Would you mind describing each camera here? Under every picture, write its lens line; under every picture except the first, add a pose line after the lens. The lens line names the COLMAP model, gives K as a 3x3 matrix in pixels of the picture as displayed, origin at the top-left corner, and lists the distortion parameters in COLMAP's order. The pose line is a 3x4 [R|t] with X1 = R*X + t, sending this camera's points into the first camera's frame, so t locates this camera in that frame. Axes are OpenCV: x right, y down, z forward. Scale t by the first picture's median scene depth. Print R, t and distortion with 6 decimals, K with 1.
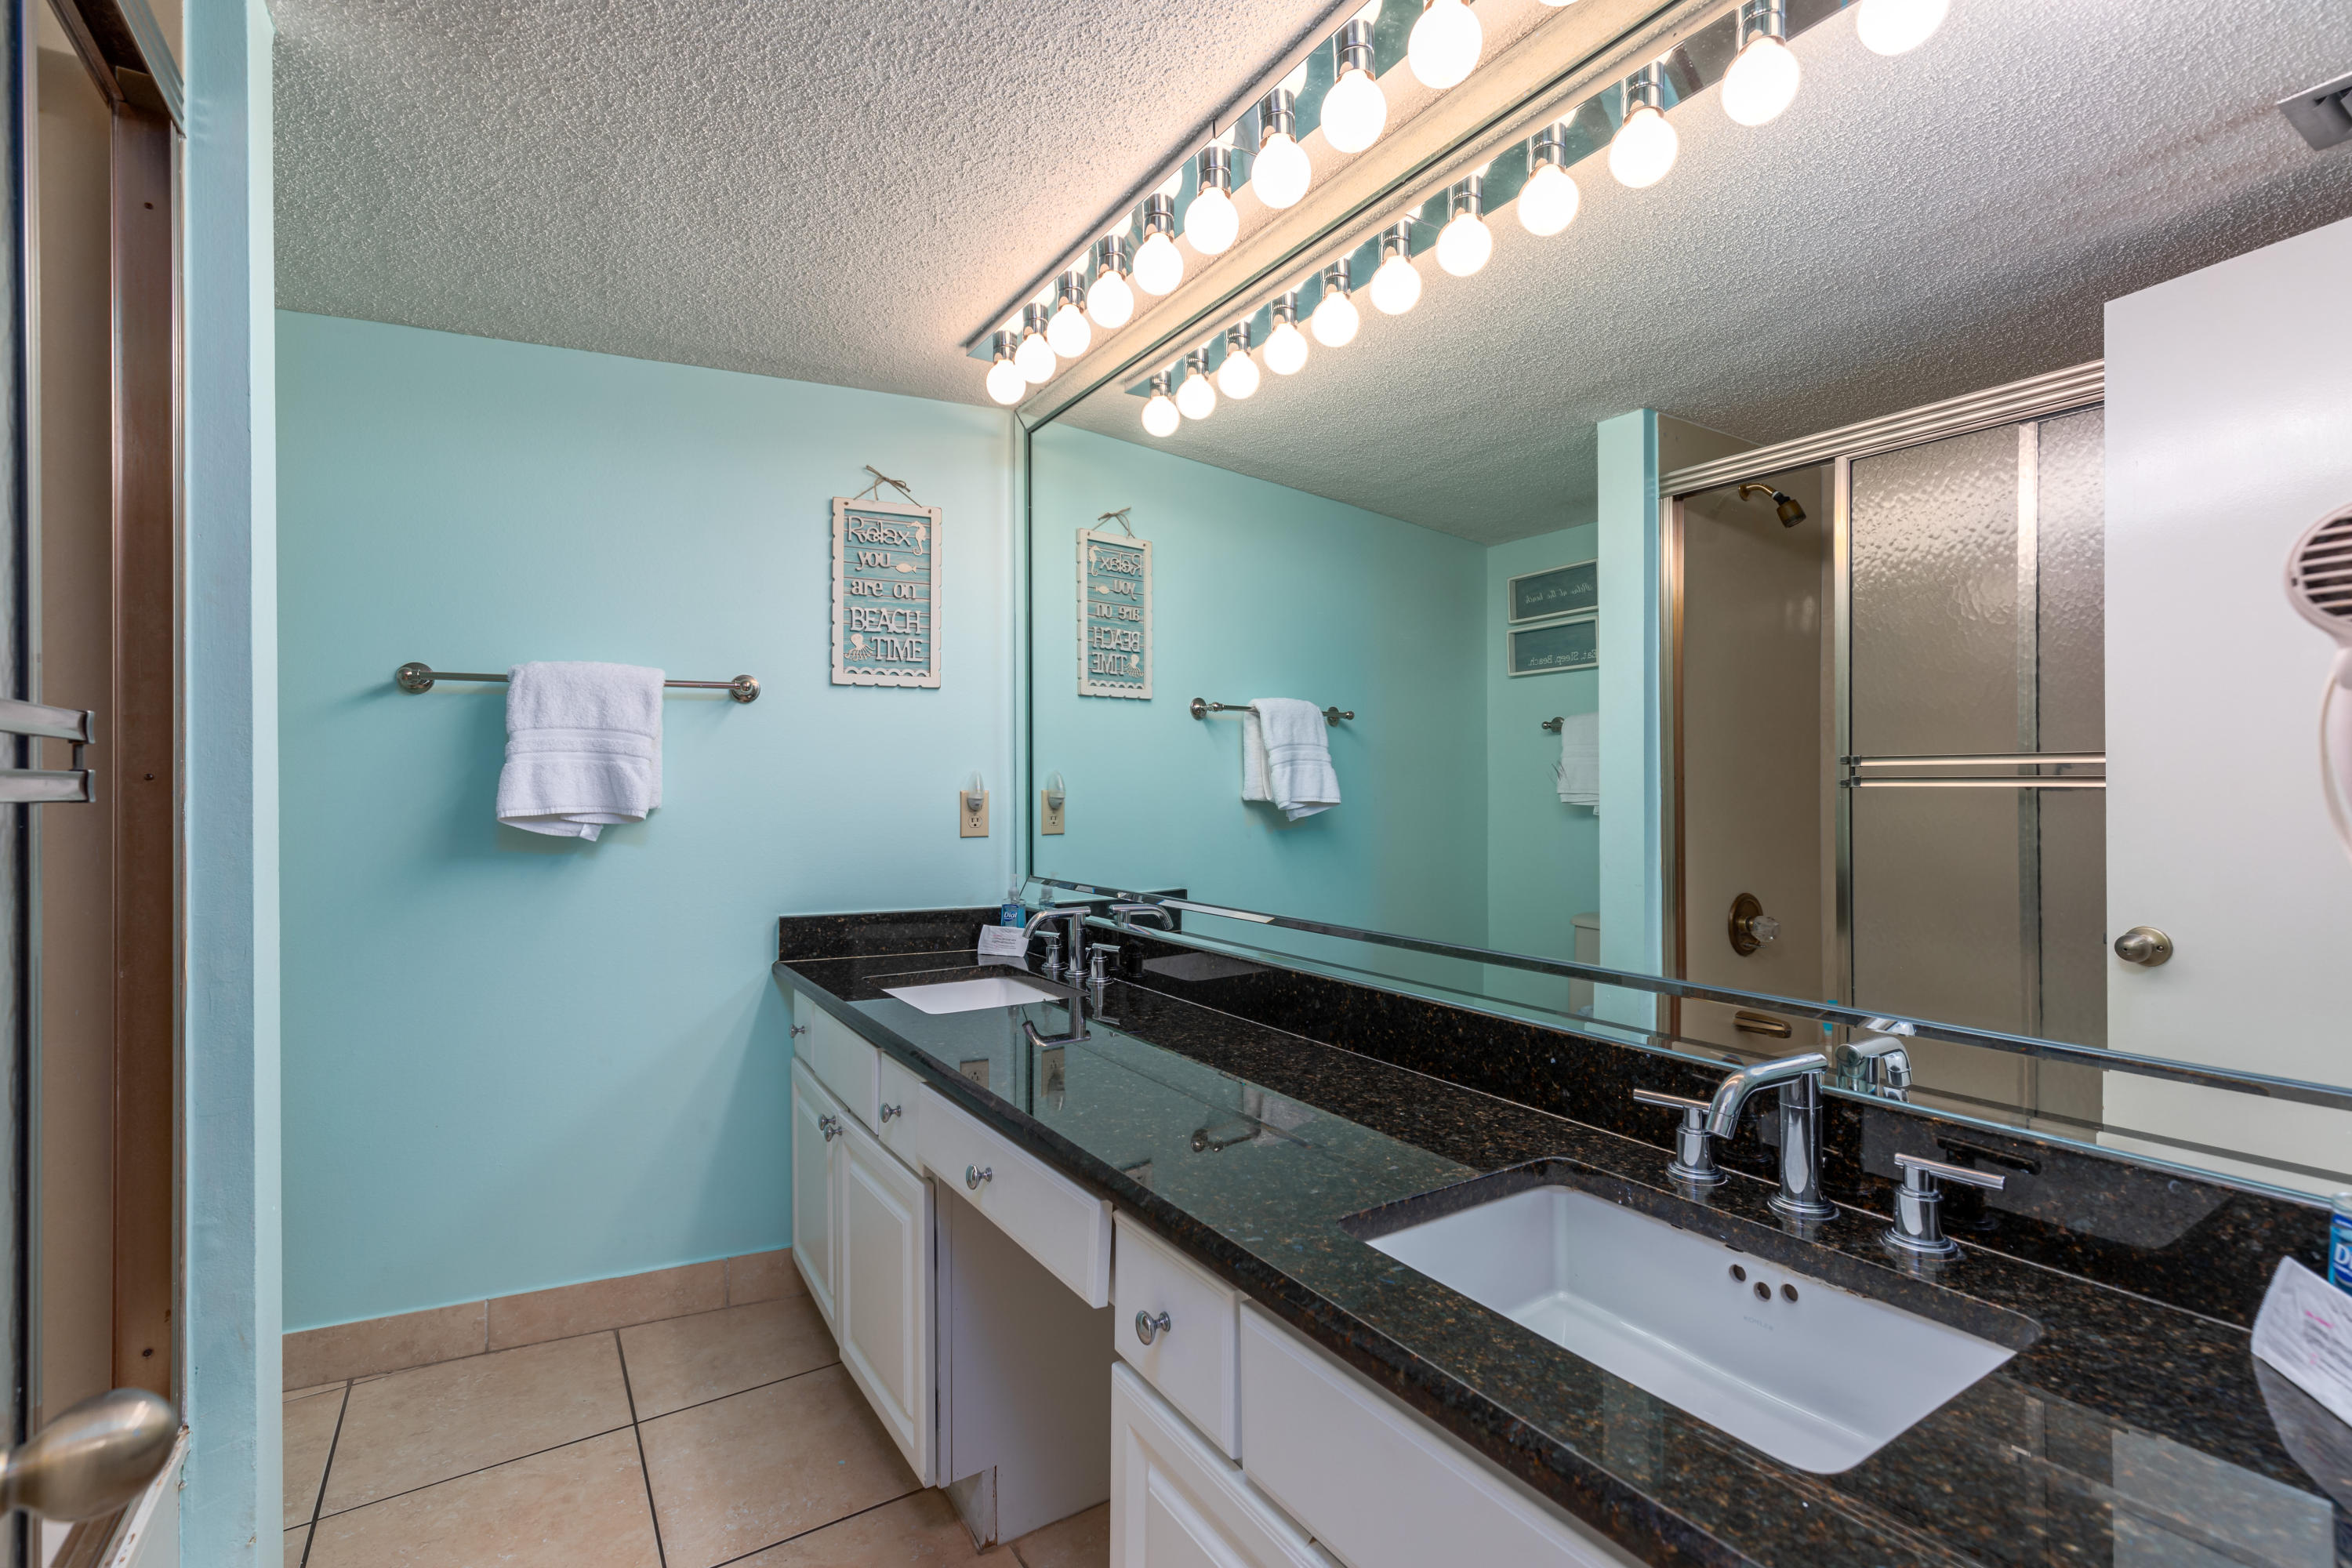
lens RADIAL K [[1063.8, 0, 1186.3], [0, 1063.8, 788.8], [0, 0, 1]] dist [0.004609, -0.000764]
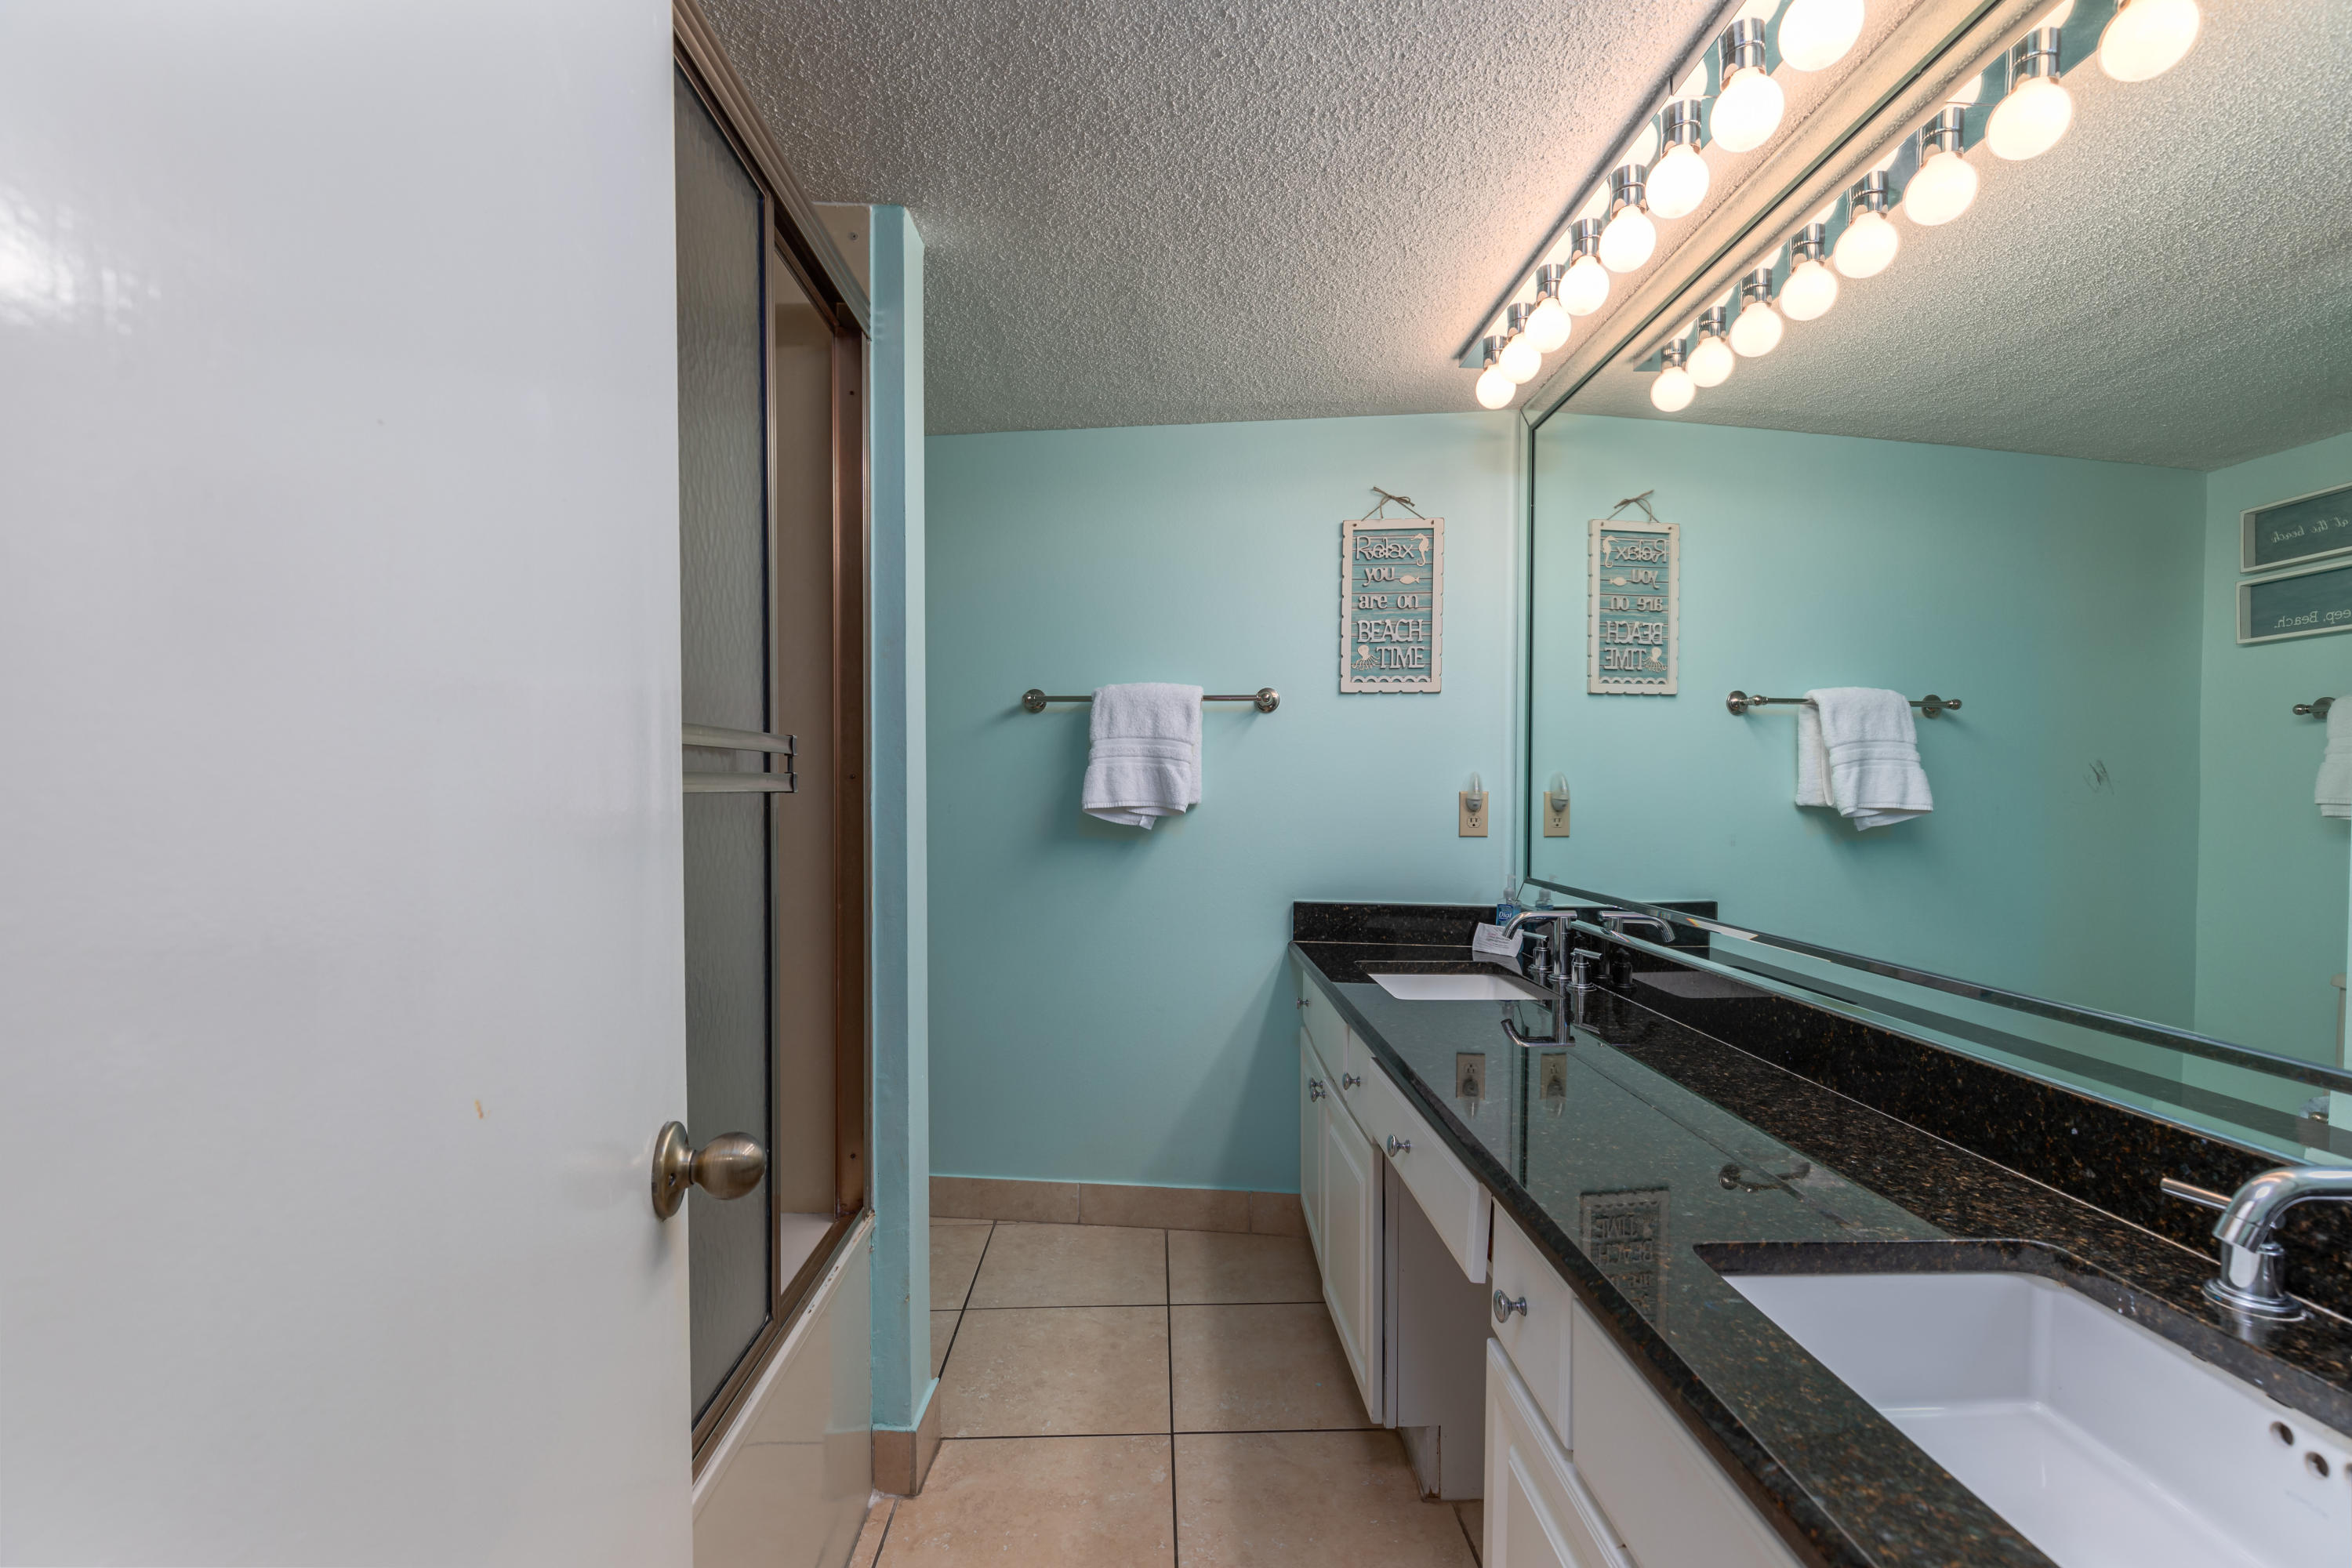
lens RADIAL K [[1055.7, 0, 1181.1], [0, 1055.7, 818.1], [0, 0, 1]] dist [0.002604, -0.003590]
pose [[0.856656, 0.022277, -0.515407, 0.101648], [-0.008158, 0.999527, 0.029642, -0.000597], [0.515824, -0.021189, 0.856433, -0.019084]]
